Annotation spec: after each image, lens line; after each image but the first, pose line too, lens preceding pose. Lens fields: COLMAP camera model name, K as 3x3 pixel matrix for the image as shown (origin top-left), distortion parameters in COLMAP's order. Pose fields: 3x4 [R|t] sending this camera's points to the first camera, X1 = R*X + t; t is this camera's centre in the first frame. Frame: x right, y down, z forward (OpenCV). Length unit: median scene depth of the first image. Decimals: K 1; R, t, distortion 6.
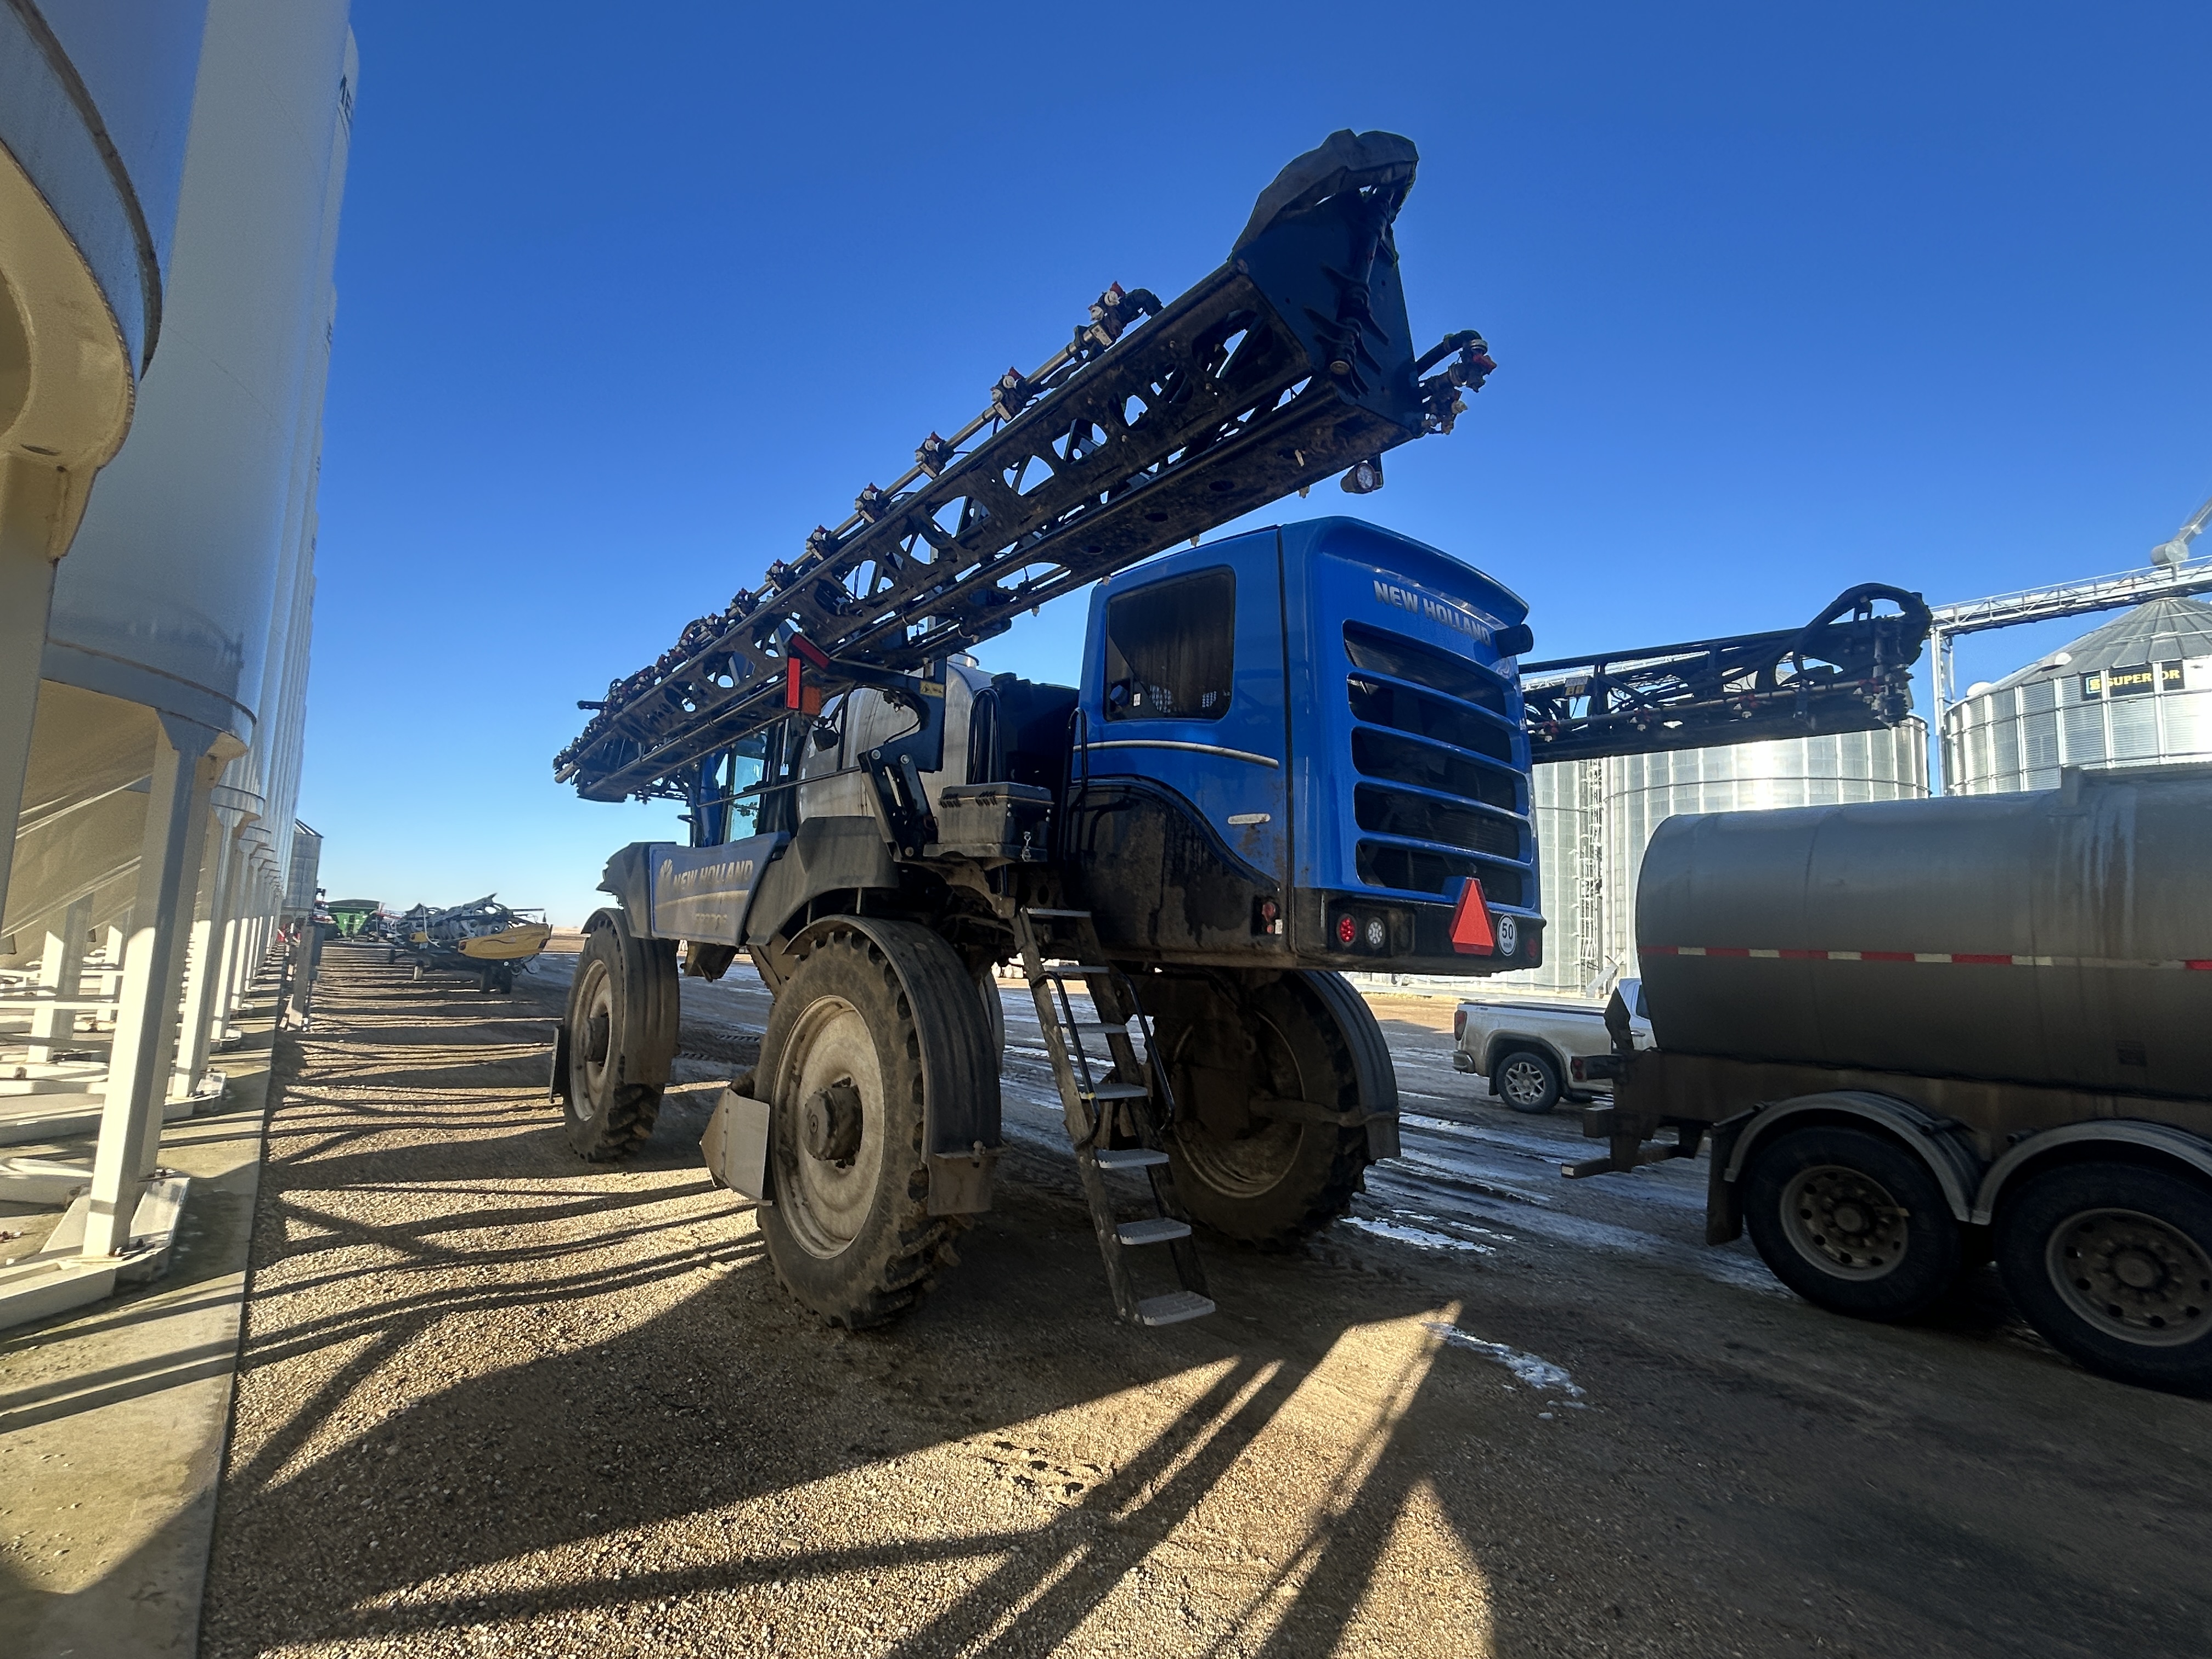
lens RADIAL K [[998.0, 0, 1110.3], [0, 998.0, 835.8], [0, 0, 1]] dist [0.001953, 0.000221]
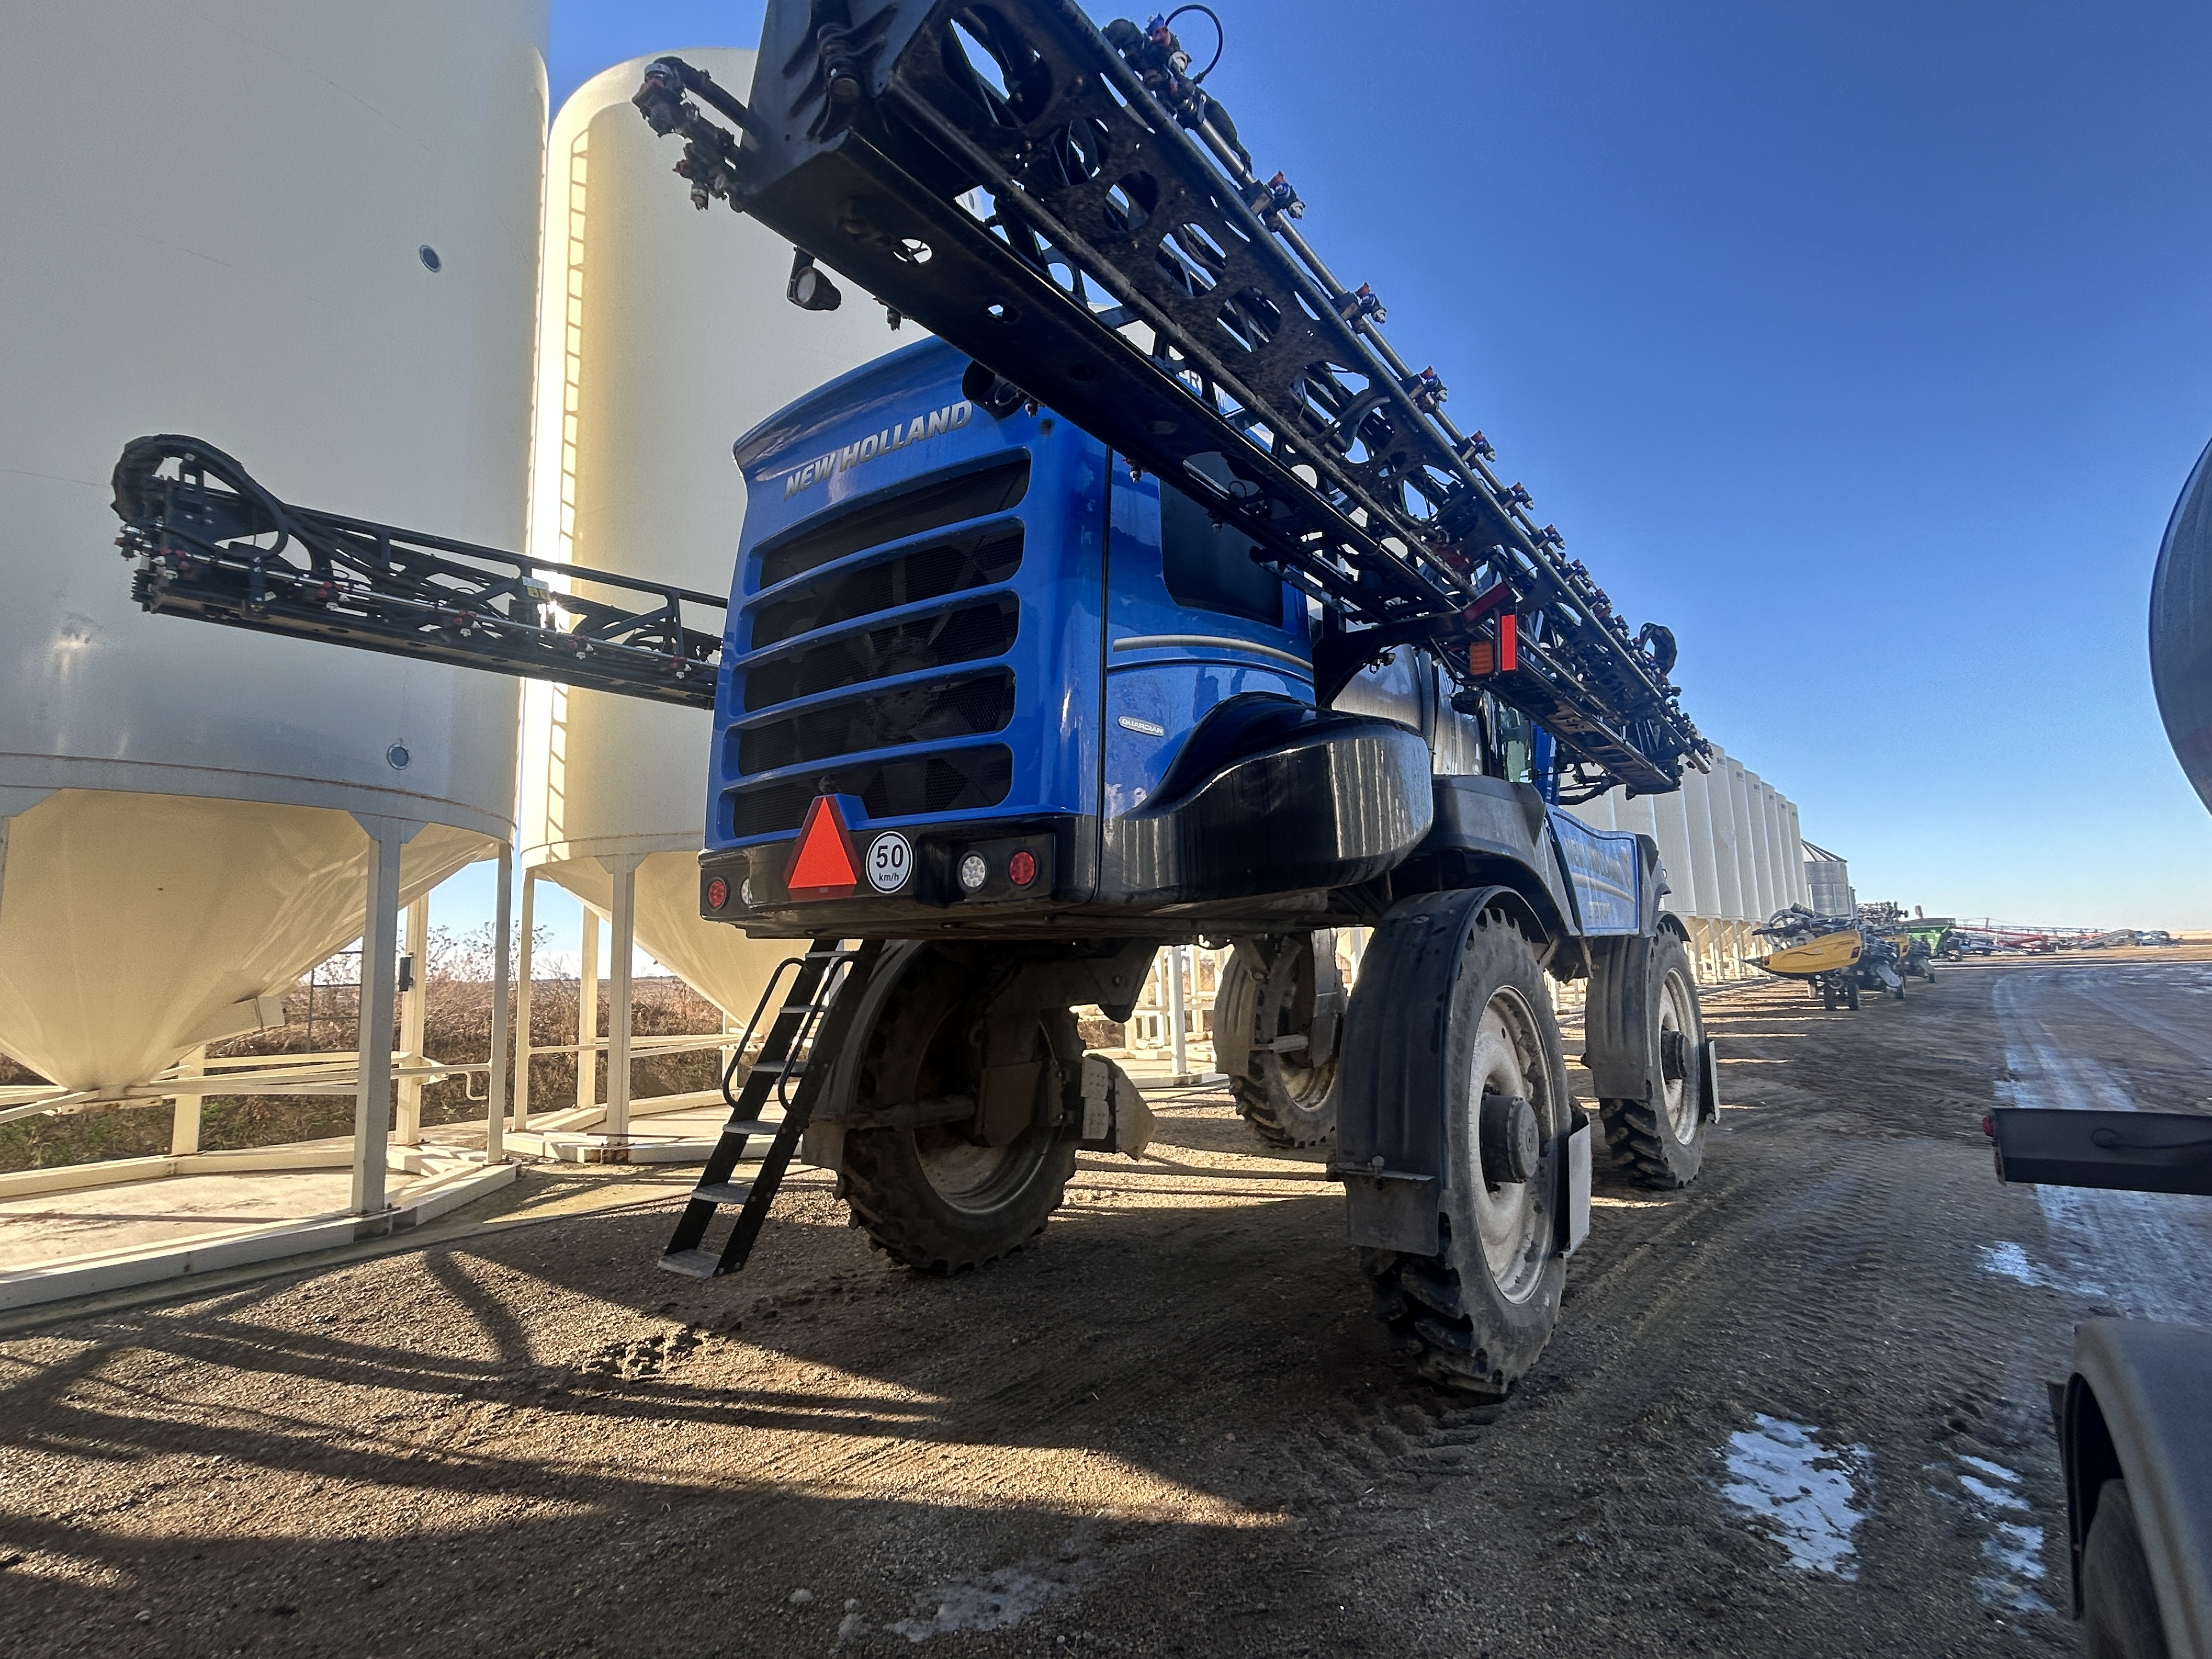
lens RADIAL K [[1056.9, 0, 1106.0], [0, 1056.9, 829.5], [0, 0, 1]] dist [-0.001401, -0.000158]
pose [[0.305298, -0.158565, -0.938963, 1.136614], [0.147825, 0.981977, -0.117764, 0.187293], [0.940713, -0.102849, 0.323235, 0.941644]]
